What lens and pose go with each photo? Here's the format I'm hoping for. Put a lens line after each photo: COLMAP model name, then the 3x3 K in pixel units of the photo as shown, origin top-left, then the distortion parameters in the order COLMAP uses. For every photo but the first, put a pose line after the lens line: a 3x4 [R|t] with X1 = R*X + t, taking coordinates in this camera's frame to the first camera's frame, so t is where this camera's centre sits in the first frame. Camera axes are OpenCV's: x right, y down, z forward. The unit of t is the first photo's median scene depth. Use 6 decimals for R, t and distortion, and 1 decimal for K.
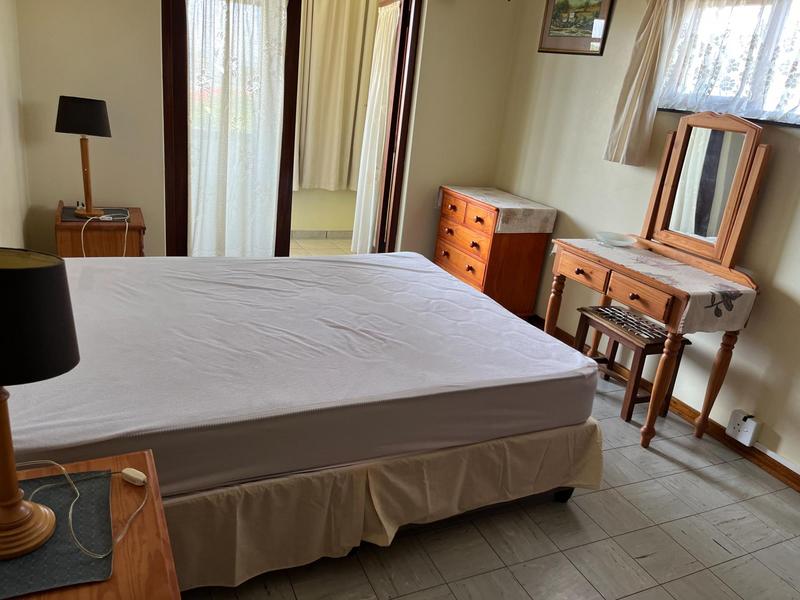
lens RADIAL K [[602.6, 0, 400.2], [0, 602.6, 302.9], [0, 0, 1]] dist [0.061980, -0.083226]
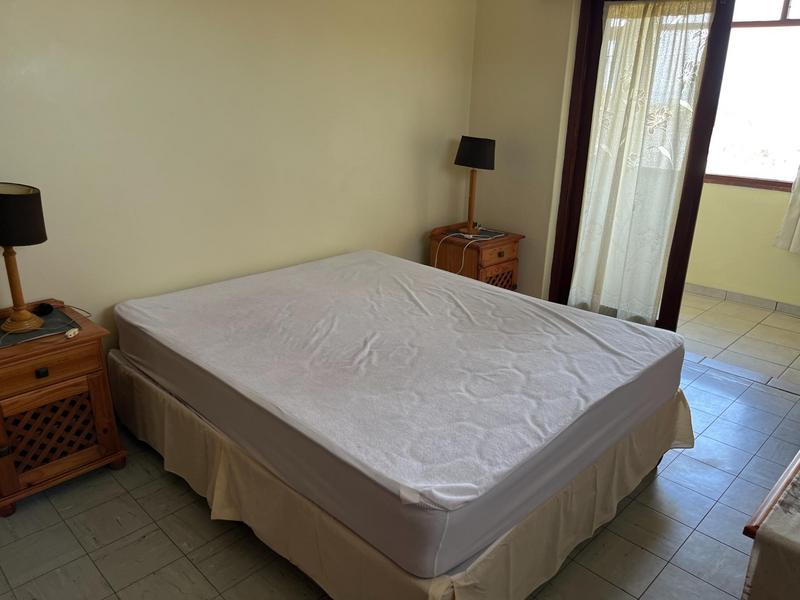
lens RADIAL K [[602.6, 0, 400.9], [0, 602.6, 298.6], [0, 0, 1]] dist [0.061980, -0.083226]
pose [[0.338930, 0.206333, -0.917907, 0.614948], [-0.299690, 0.948508, 0.102554, -0.111711], [0.891803, 0.240329, 0.383314, 0.484739]]
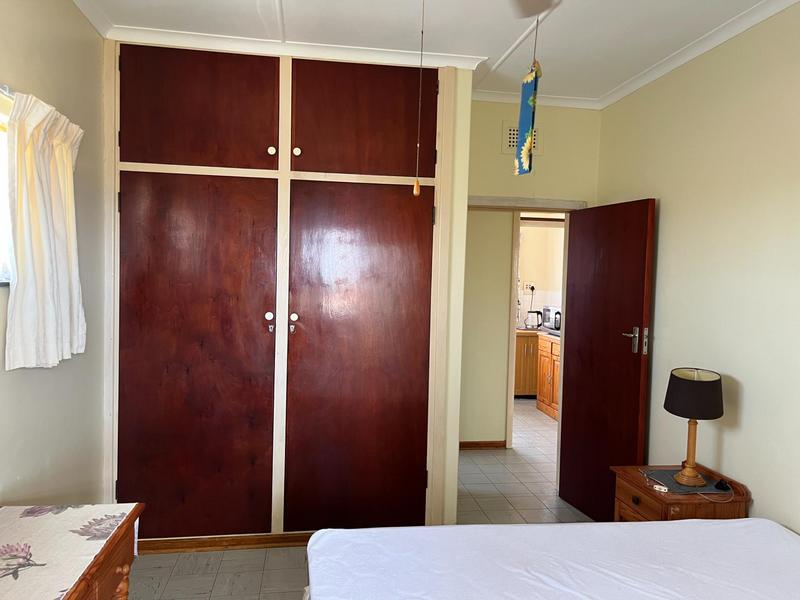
lens RADIAL K [[602.6, 0, 400.9], [0, 602.6, 300.7], [0, 0, 1]] dist [0.061980, -0.083226]
pose [[-0.945882, -0.163426, 0.280357, -0.026832], [-0.034372, 0.909528, 0.414218, -0.497434], [-0.322686, 0.382165, -0.865924, 1.233714]]
